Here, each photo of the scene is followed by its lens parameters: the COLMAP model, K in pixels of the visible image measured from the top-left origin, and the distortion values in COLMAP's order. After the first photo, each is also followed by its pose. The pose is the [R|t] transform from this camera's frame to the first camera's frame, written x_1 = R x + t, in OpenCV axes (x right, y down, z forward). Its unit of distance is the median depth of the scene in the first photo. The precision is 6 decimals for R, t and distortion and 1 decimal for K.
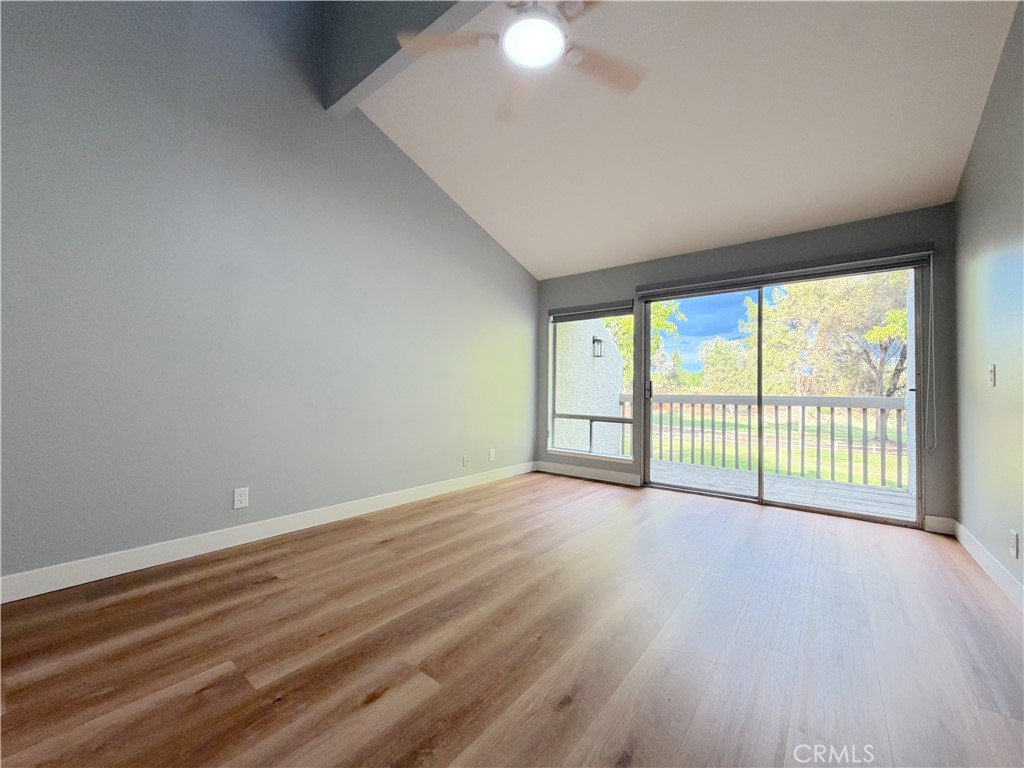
lens RADIAL K [[405.9, 0, 510.4], [0, 405.9, 383.3], [0, 0, 1]] dist [-0.001059, -0.000114]
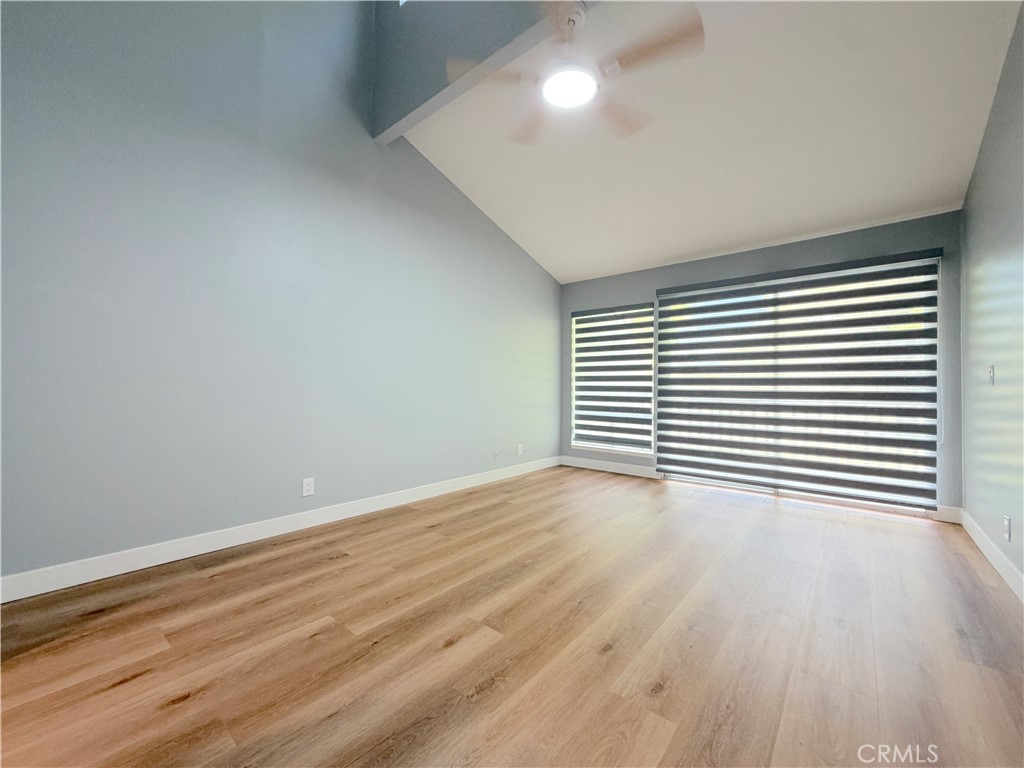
lens RADIAL K [[405.9, 0, 510.1], [0, 405.9, 384.5], [0, 0, 1]] dist [-0.001059, -0.000114]
pose [[0.999322, -0.006875, -0.036156, -0.076304], [0.007307, 0.999903, 0.011815, -0.020552], [0.036072, -0.012072, 0.999276, -0.161127]]
